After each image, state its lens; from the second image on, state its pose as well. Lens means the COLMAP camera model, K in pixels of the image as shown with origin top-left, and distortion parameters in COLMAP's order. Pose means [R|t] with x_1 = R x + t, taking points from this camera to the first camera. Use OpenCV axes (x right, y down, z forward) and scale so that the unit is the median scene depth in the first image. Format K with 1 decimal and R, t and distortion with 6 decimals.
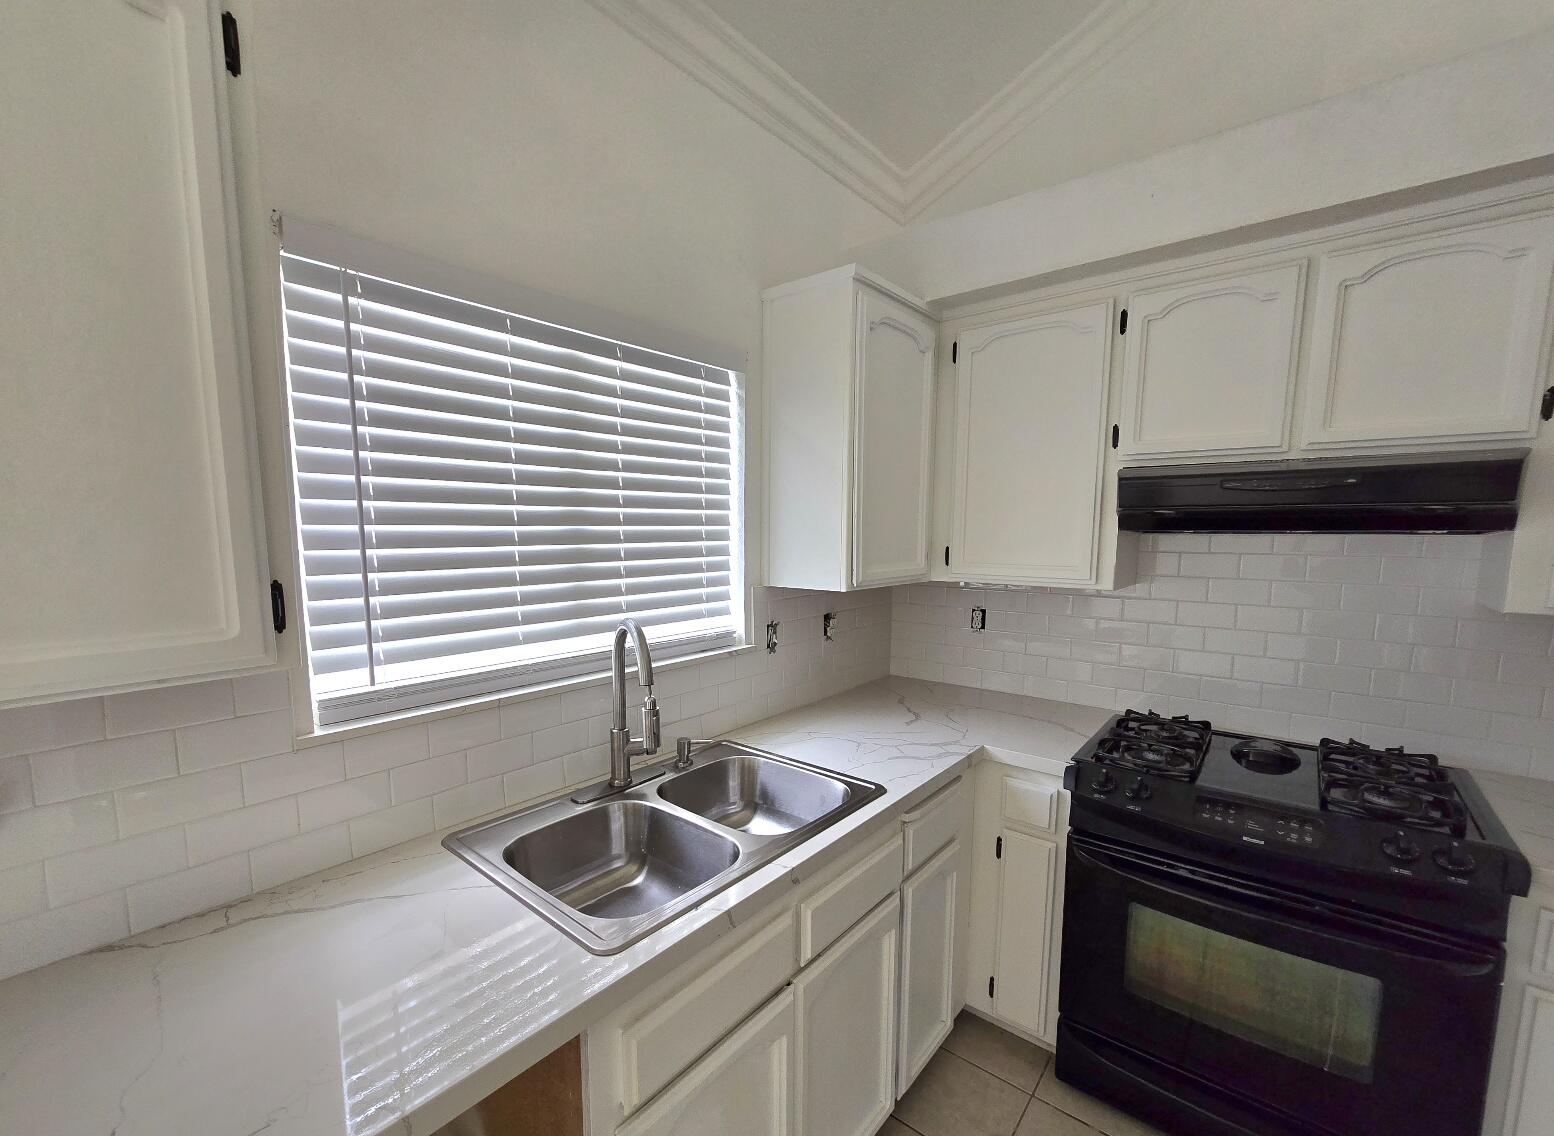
lens RADIAL K [[657.9, 0, 749.6], [0, 657.9, 606.2], [0, 0, 1]] dist [0.000606, 0.000550]
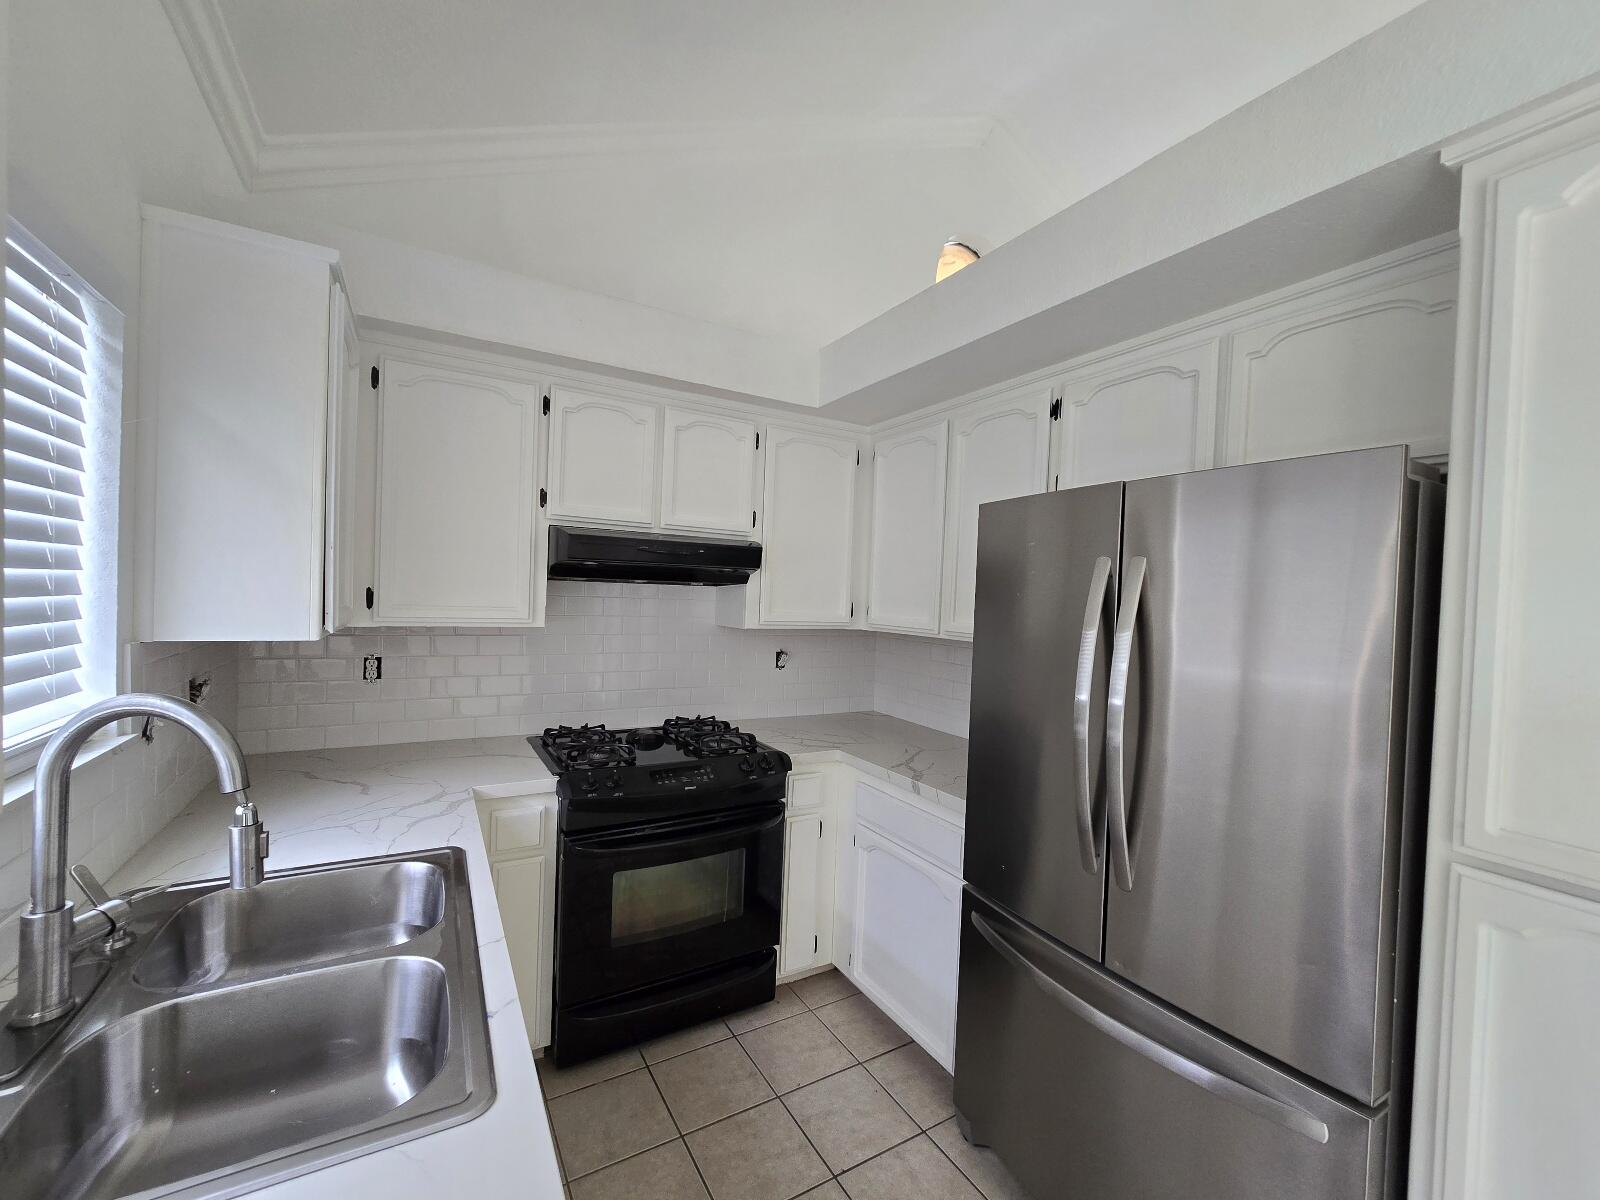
lens RADIAL K [[653.9, 0, 797.0], [0, 653.9, 607.4], [0, 0, 1]] dist [-0.002224, 0.001233]
pose [[0.336283, -0.007528, 0.941731, -0.421415], [0.077470, 0.996800, -0.019696, -0.001367], [-0.938569, 0.079579, 0.335790, 0.195358]]
